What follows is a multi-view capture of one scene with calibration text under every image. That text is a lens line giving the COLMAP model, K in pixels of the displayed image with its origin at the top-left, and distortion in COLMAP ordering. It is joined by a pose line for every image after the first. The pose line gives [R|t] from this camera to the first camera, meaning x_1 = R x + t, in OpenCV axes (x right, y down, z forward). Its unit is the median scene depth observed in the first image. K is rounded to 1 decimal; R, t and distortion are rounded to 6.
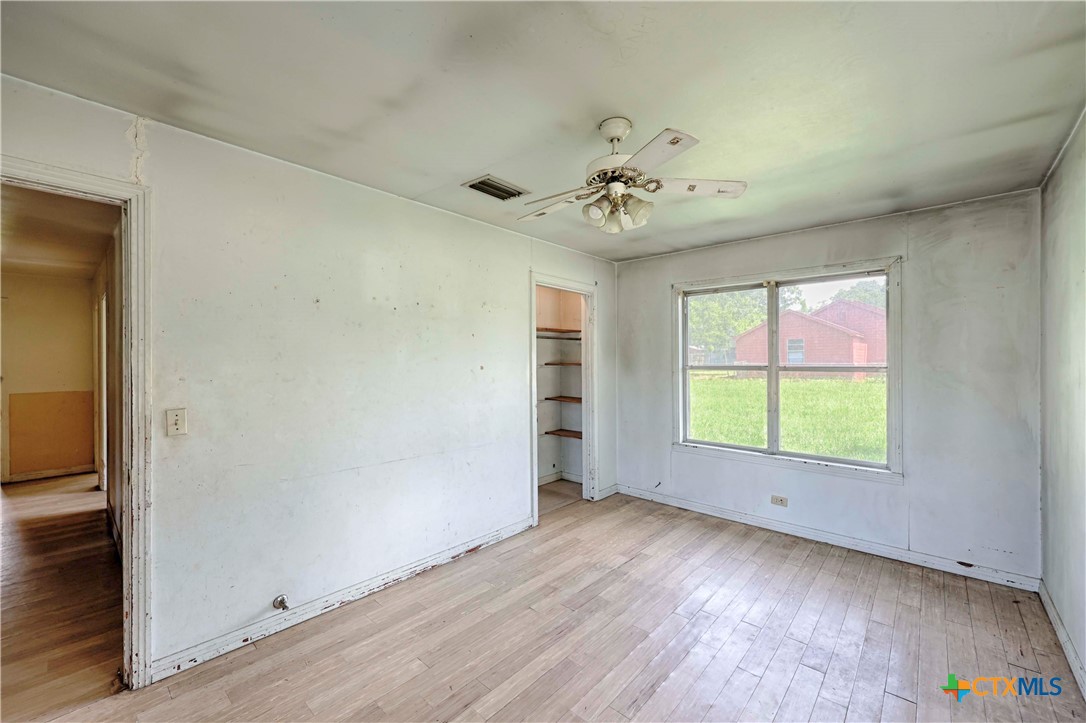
lens RADIAL K [[438.0, 0, 539.8], [0, 438.0, 360.6], [0, 0, 1]] dist [0.000459, -0.000096]
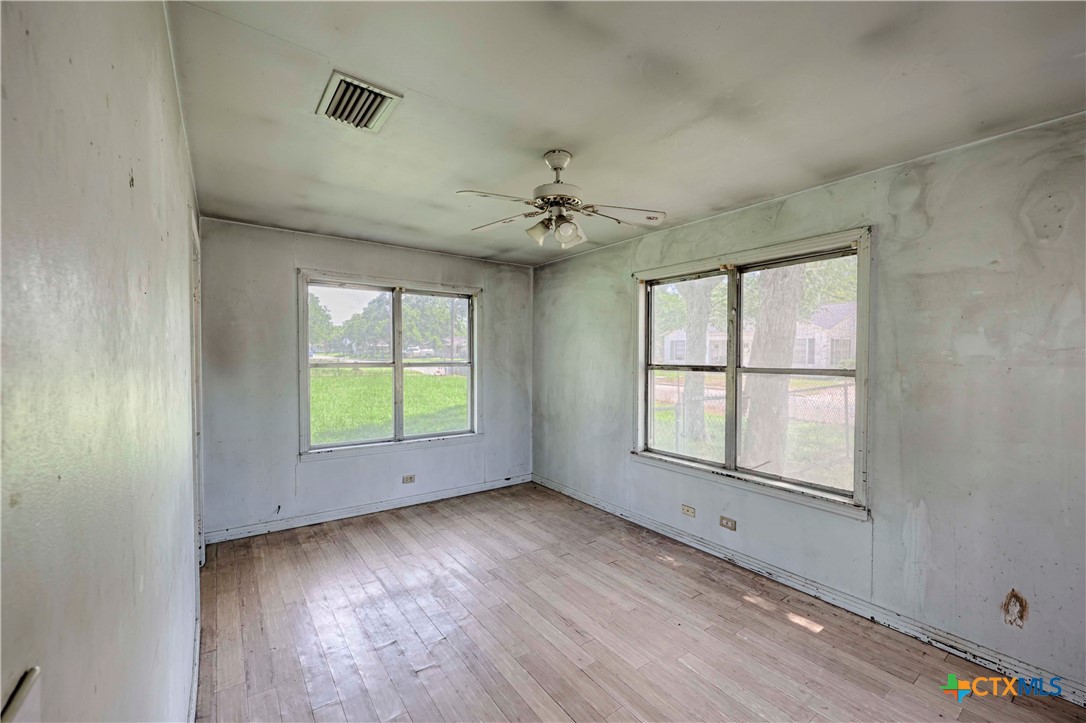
lens RADIAL K [[438.0, 0, 539.4], [0, 438.0, 363.2], [0, 0, 1]] dist [0.000459, -0.000096]
pose [[0.198914, -0.012832, 0.979933, -0.547492], [-0.005551, 0.999883, 0.014220, -0.005196], [-0.980001, -0.008268, 0.198820, 0.459998]]
